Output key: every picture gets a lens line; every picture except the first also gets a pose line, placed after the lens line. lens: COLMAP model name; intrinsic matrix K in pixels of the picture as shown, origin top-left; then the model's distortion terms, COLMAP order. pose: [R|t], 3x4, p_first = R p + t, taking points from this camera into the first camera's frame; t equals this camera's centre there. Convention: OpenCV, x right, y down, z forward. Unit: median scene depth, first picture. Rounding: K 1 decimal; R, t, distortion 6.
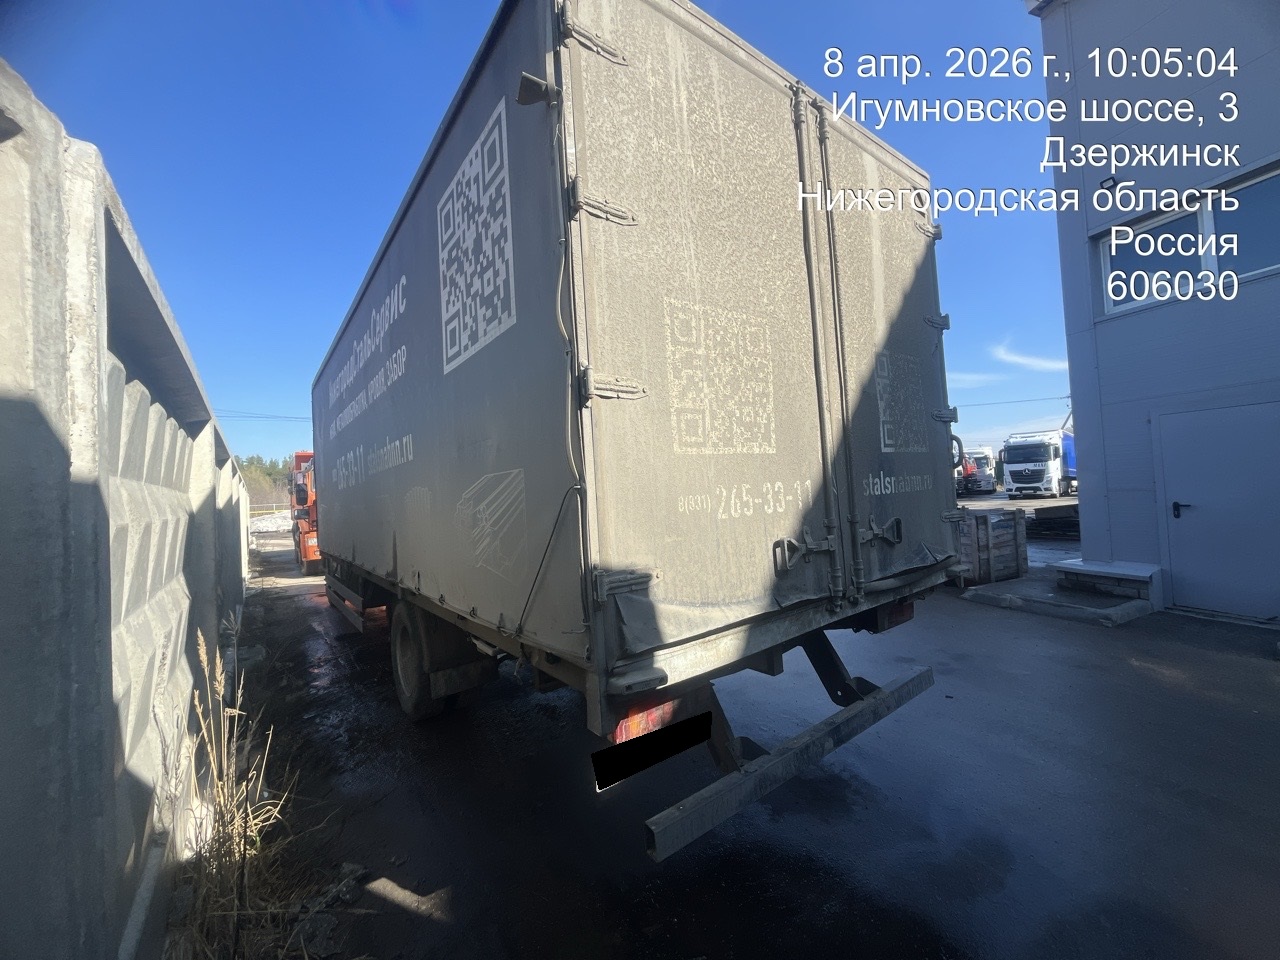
lens RADIAL K [[513.1, 0, 643.5], [0, 513.1, 476.8], [0, 0, 1]] dist [-0.000667, -0.000114]
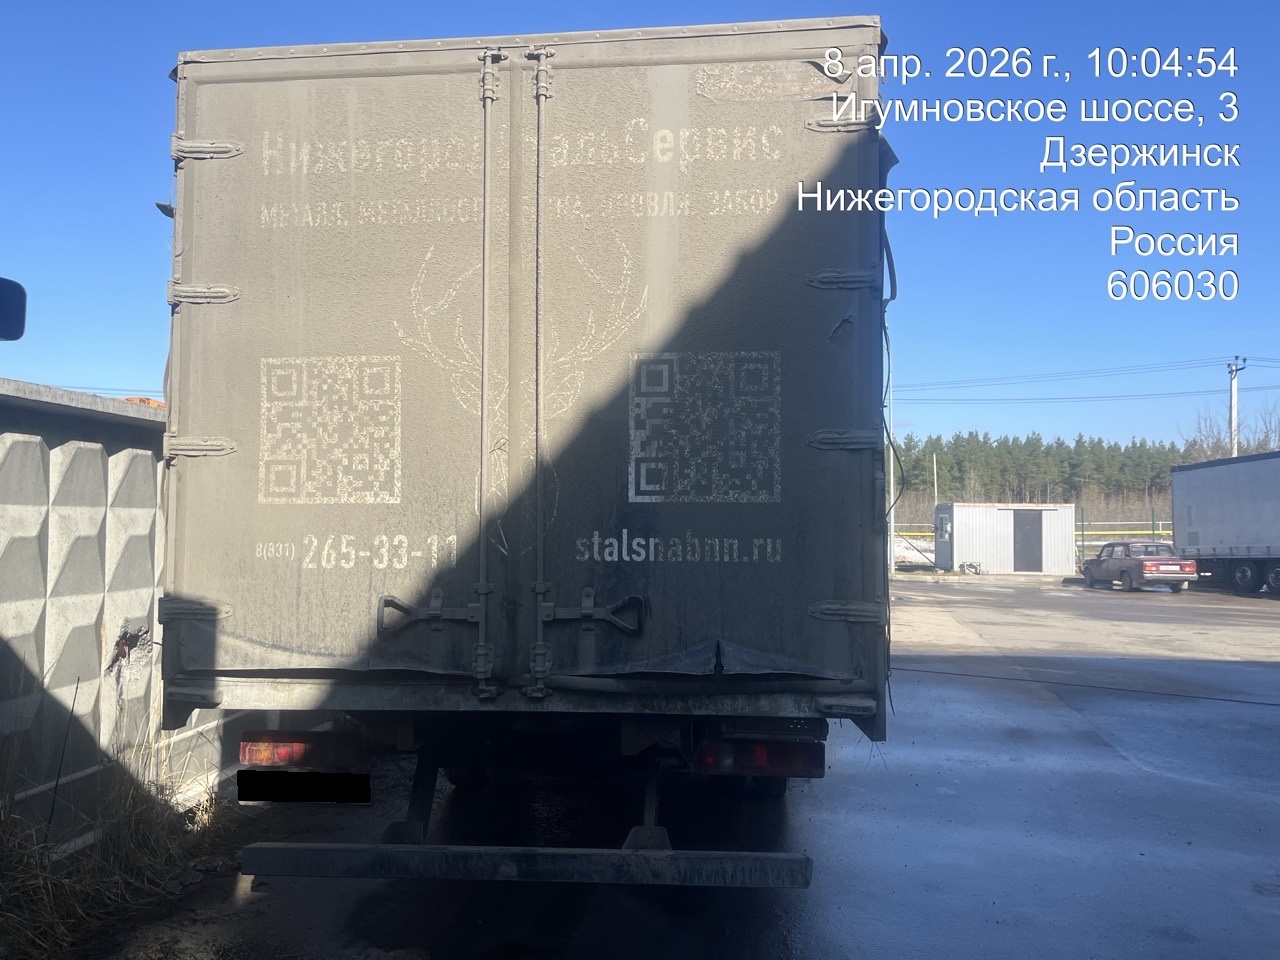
lens RADIAL K [[967.0, 0, 637.5], [0, 967.0, 481.2], [0, 0, 1]] dist [0.045675, -0.040783]
pose [[0.729143, 0.028827, -0.683754, 1.877831], [-0.026611, 0.999551, 0.013764, -0.129509], [0.683844, 0.008160, 0.729582, 0.040683]]
